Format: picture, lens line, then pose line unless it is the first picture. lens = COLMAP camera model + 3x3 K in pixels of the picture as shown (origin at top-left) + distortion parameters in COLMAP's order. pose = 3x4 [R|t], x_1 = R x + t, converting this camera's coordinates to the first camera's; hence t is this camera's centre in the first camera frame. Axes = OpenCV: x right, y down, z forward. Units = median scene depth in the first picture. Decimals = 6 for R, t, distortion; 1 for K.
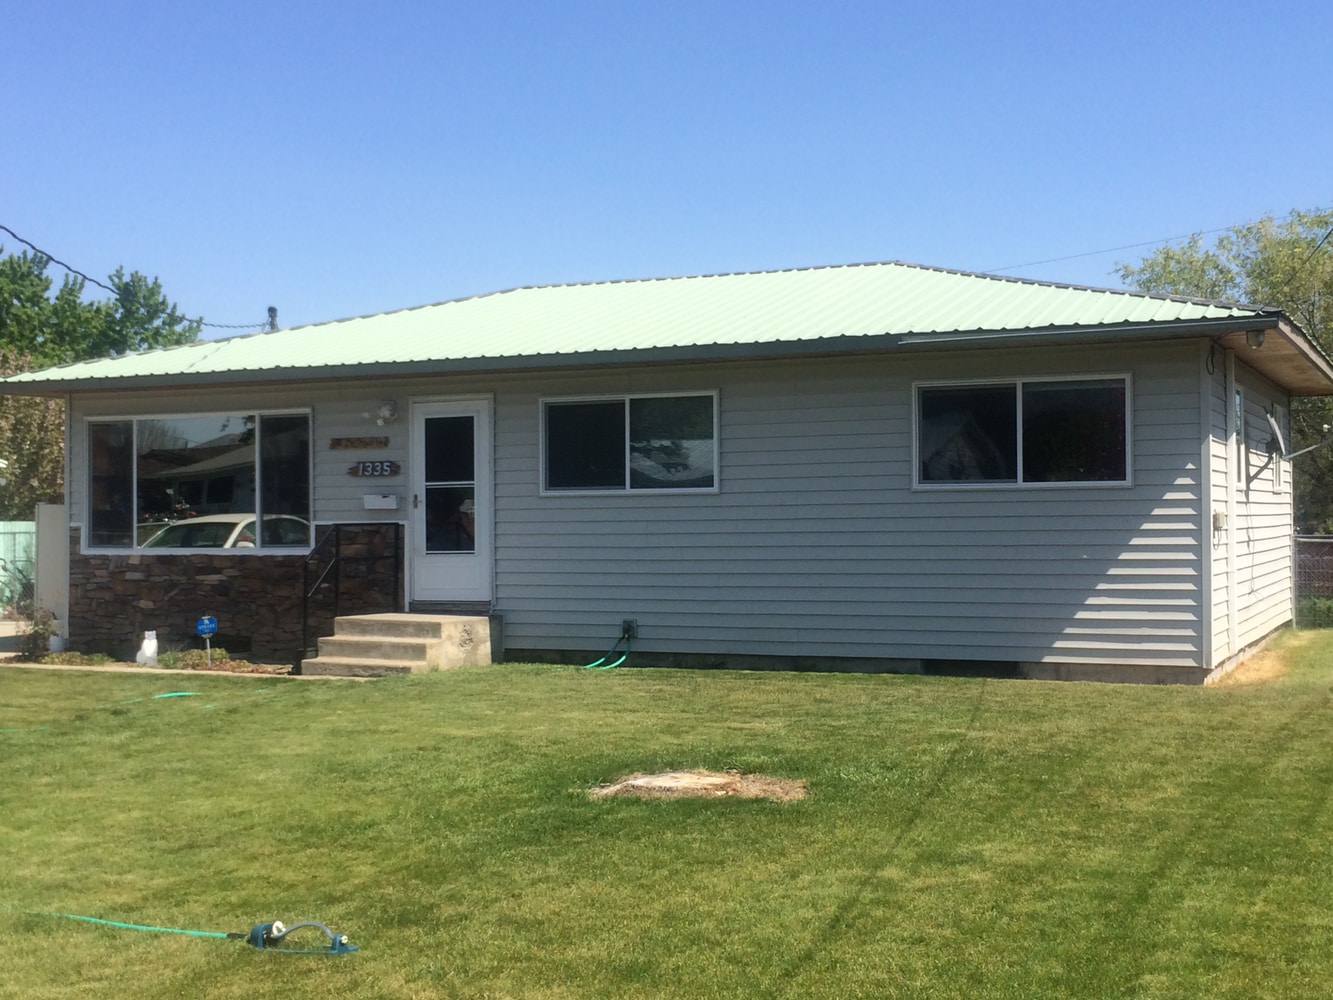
lens RADIAL K [[1730.4, 0, 665.0], [0, 1730.4, 507.1], [0, 0, 1]] dist [0.022105, 0.060739]
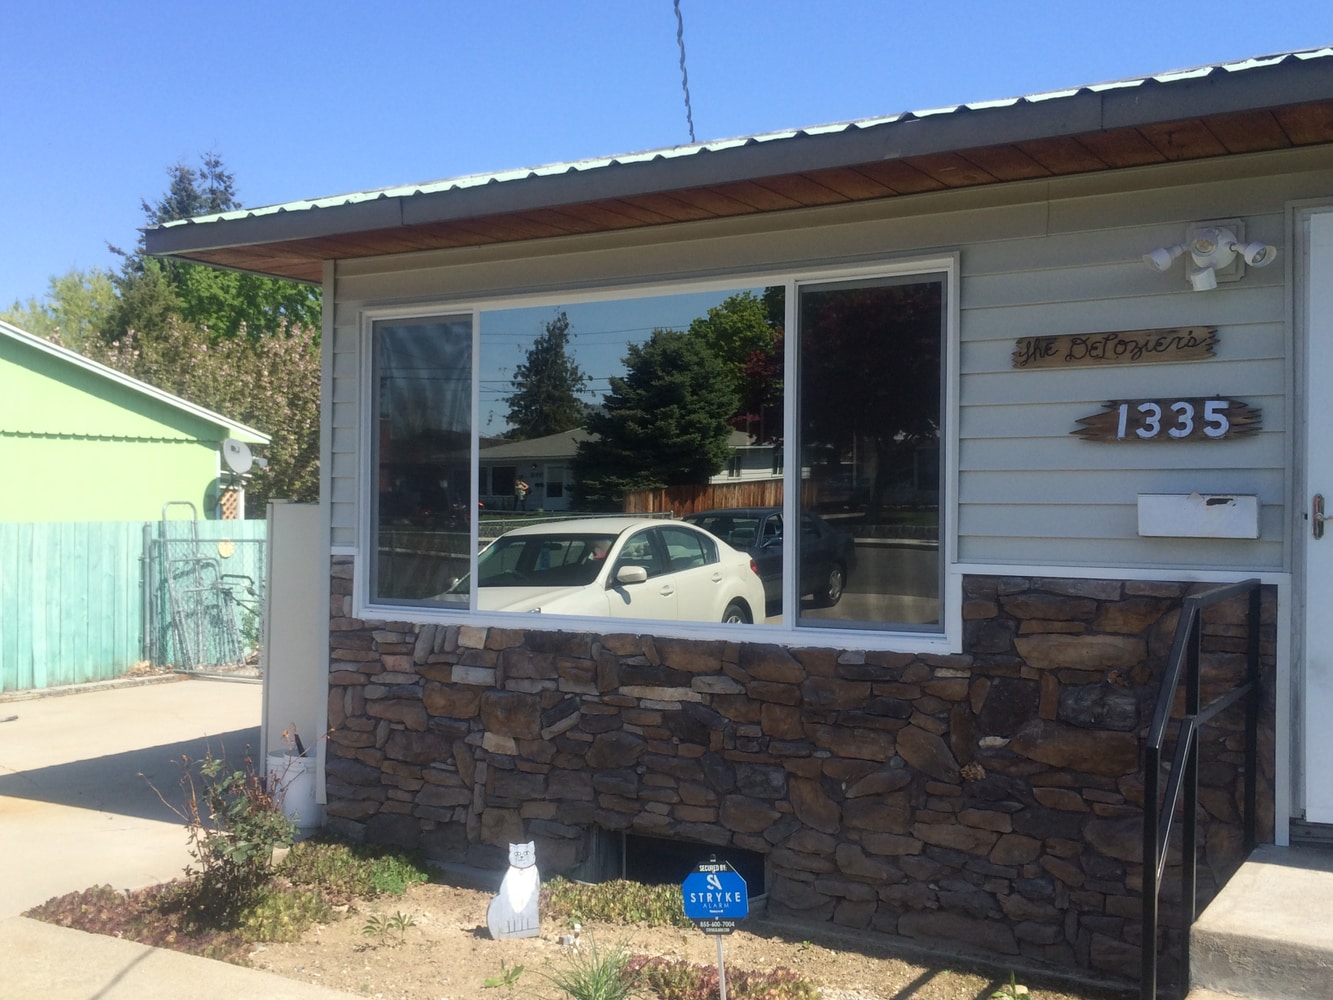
lens RADIAL K [[1406.9, 0, 666.5], [0, 1406.9, 494.6], [0, 0, 1]] dist [0.025832, 0.003245]
pose [[0.993135, 0.010517, -0.116503, -0.220926], [-0.010341, 0.999944, 0.002115, -0.006394], [0.116518, -0.000896, 0.993188, 0.668478]]
